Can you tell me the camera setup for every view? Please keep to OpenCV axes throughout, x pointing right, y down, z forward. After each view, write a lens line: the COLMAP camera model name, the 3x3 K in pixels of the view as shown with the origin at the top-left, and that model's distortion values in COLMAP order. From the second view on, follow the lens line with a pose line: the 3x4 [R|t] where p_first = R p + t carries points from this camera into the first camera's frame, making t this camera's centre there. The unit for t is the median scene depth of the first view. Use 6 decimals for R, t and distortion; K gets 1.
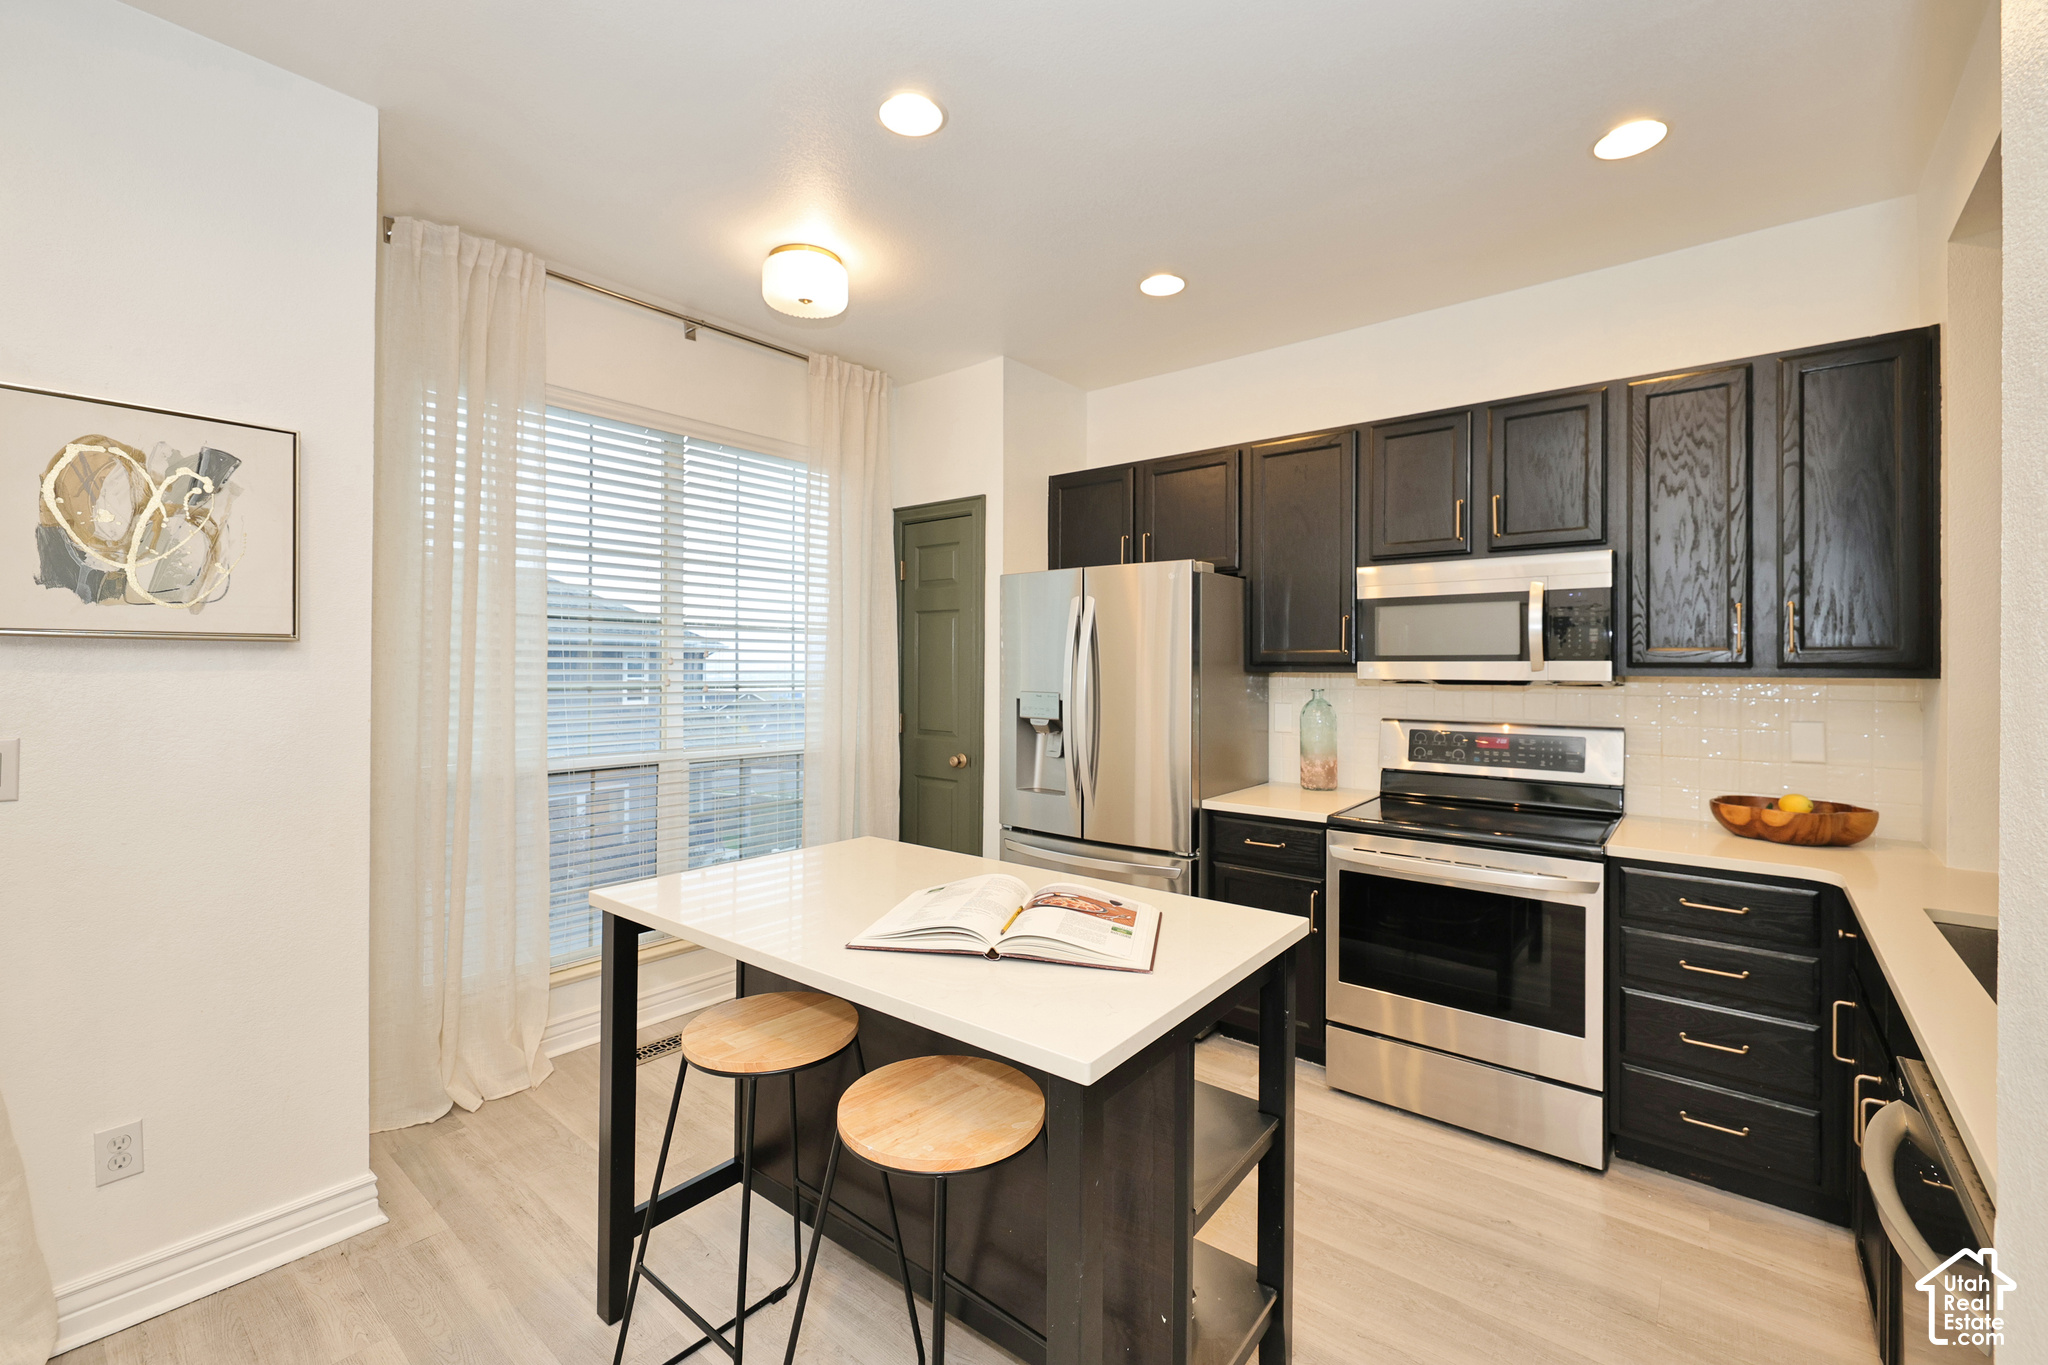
lens RADIAL K [[864.9, 0, 1036.8], [0, 864.9, 653.5], [0, 0, 1]] dist [-0.003065, -0.000276]
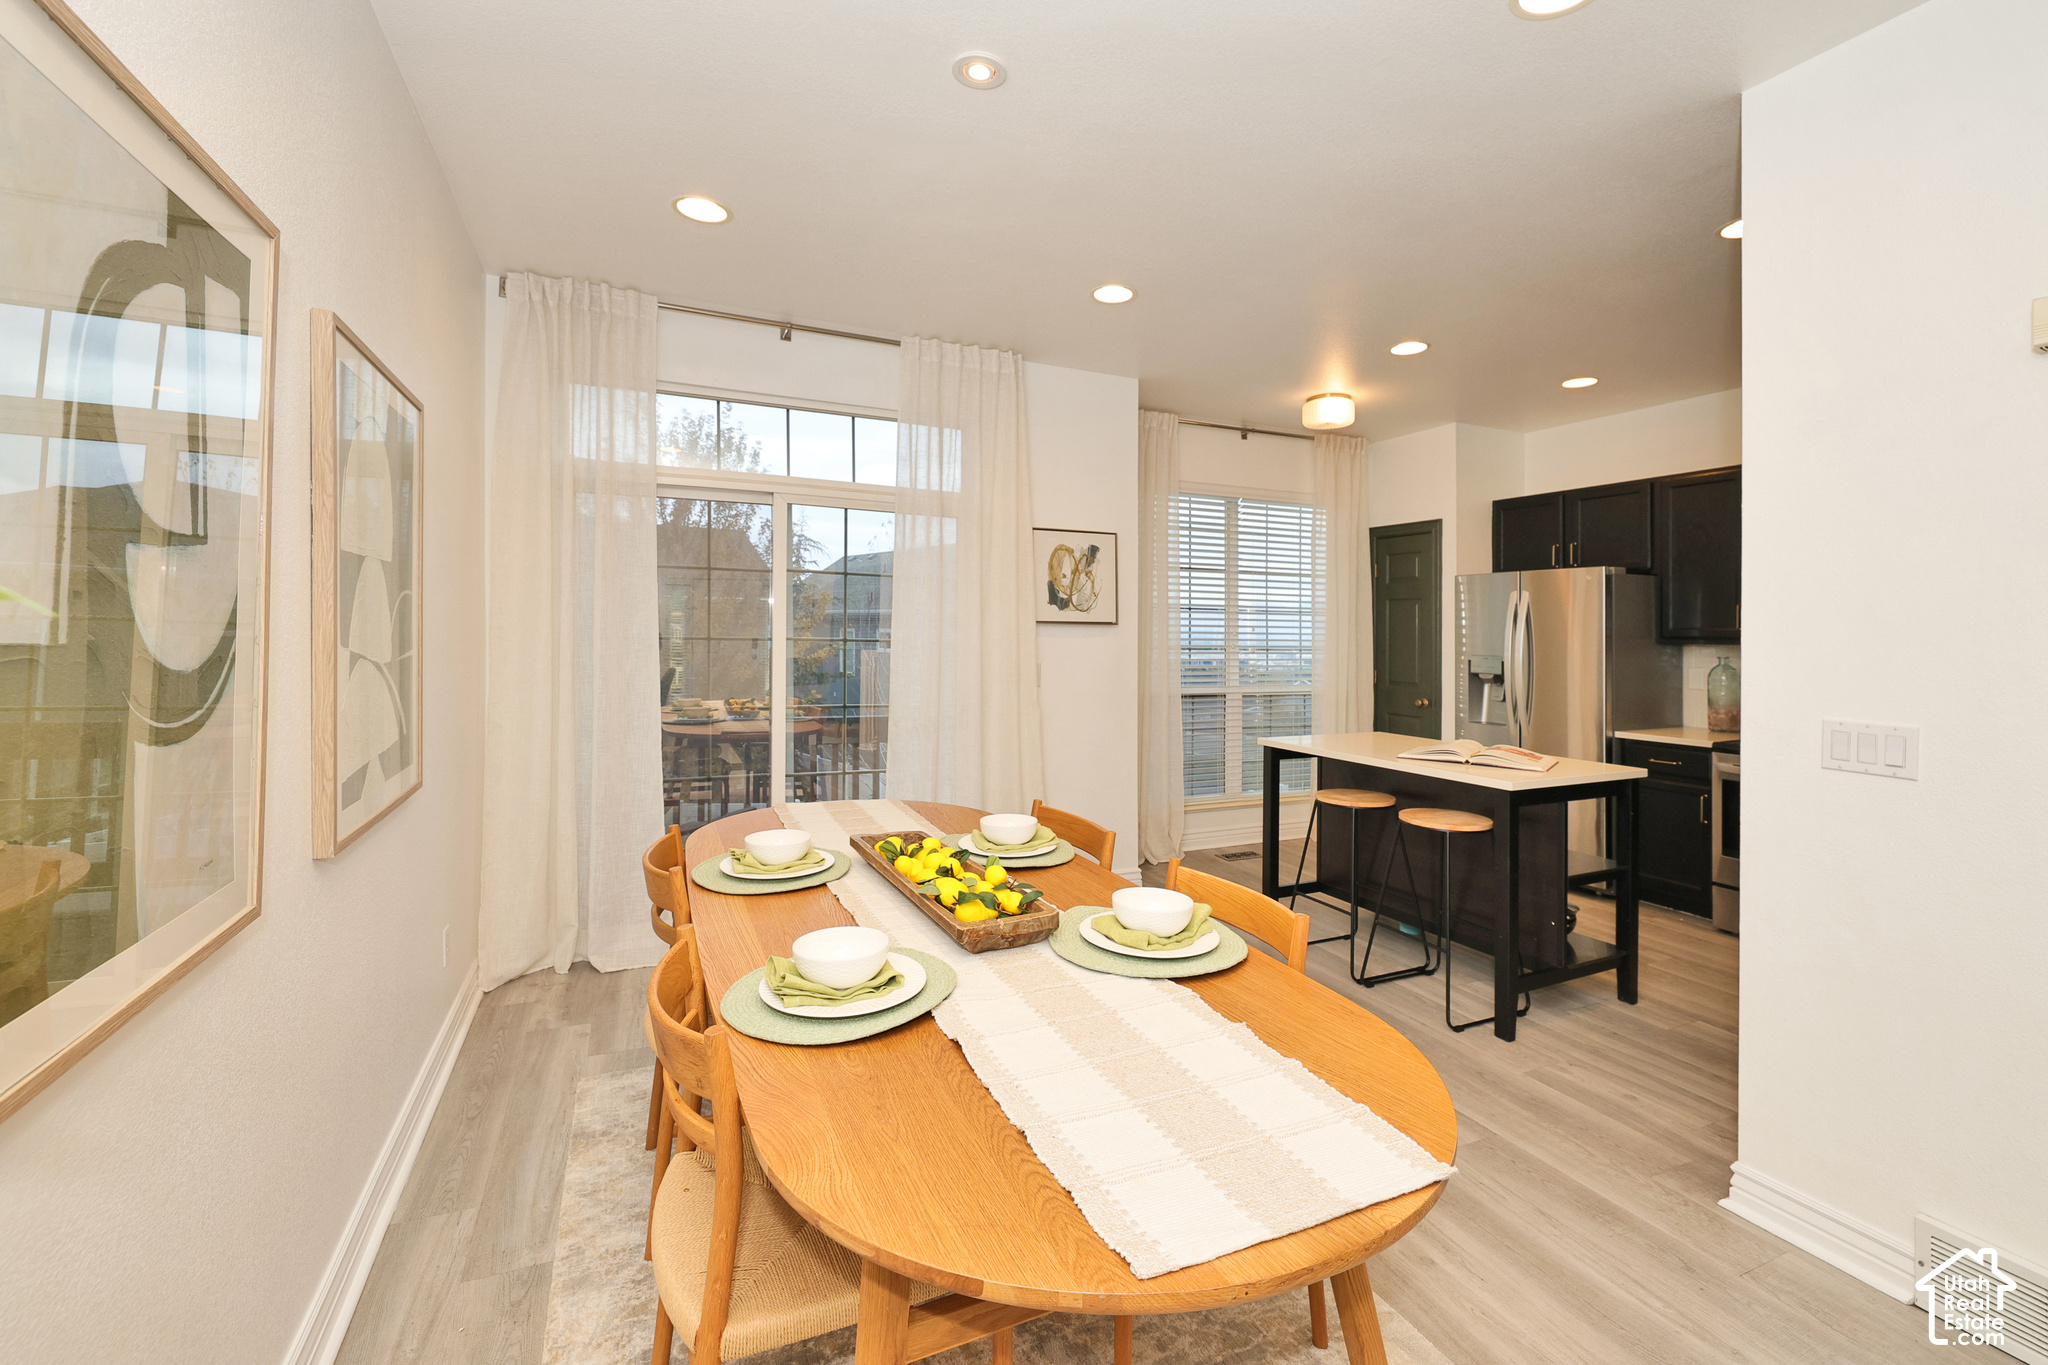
lens RADIAL K [[887.7, 0, 995.0], [0, 887.7, 617.1], [0, 0, 1]] dist [-0.001585, -0.000197]
pose [[0.877227, -0.003607, -0.480063, -0.005193], [-0.000163, 0.999969, -0.007813, -0.010368], [0.480077, 0.006932, 0.877199, -0.786289]]
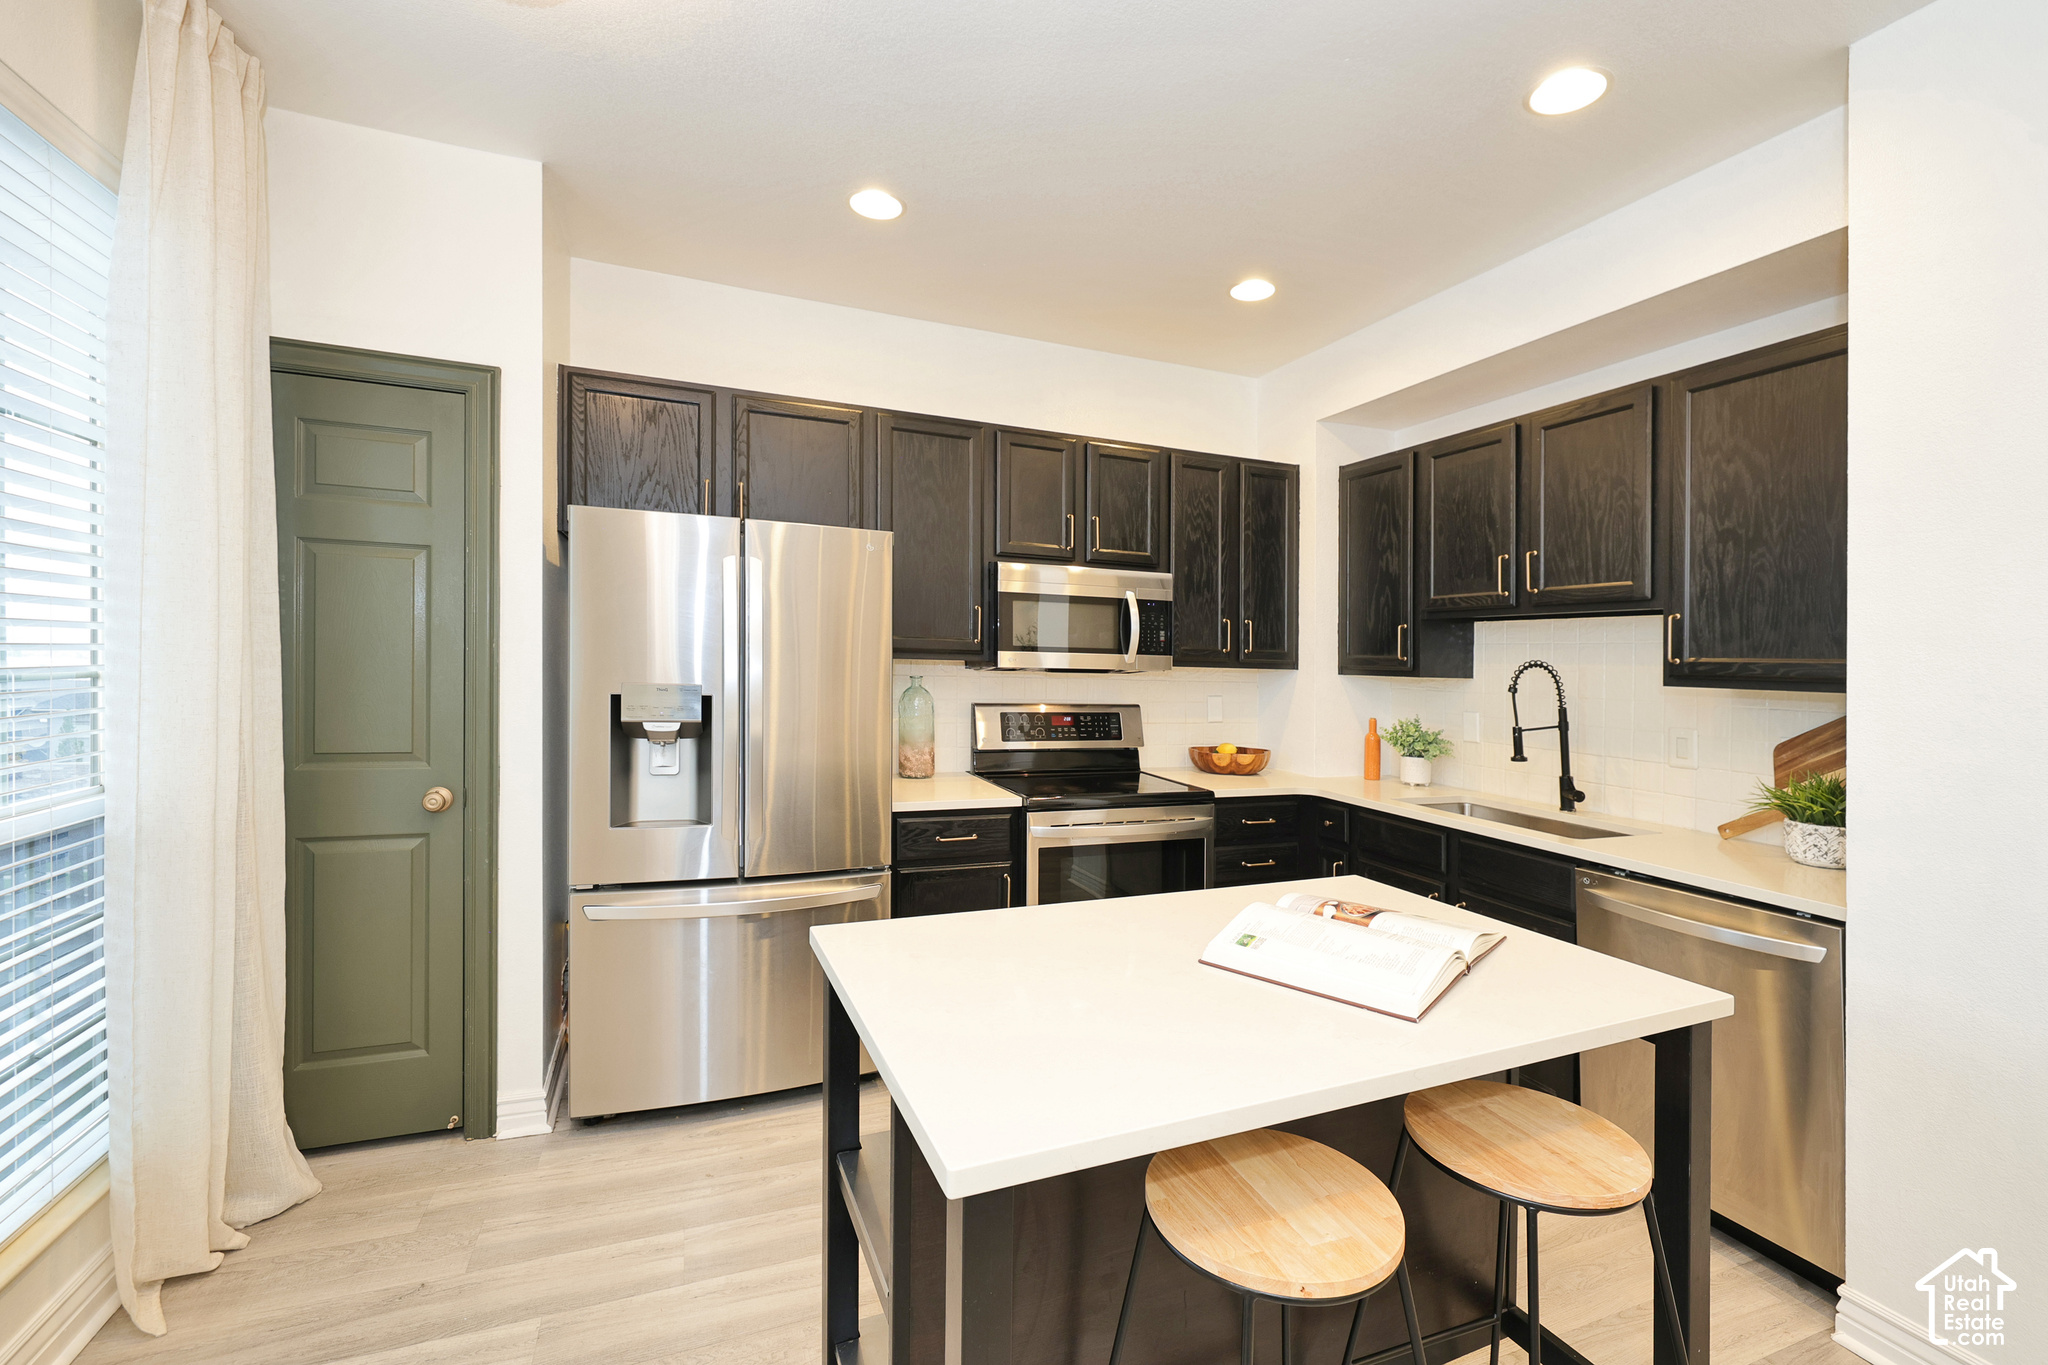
lens RADIAL K [[864.9, 0, 1036.8], [0, 864.9, 653.5], [0, 0, 1]] dist [-0.003065, -0.000276]
pose [[0.488896, 0.012813, 0.872248, -0.499376], [-0.035561, 0.999354, 0.005252, 0.005720], [-0.871617, -0.033585, 0.489036, 0.426700]]
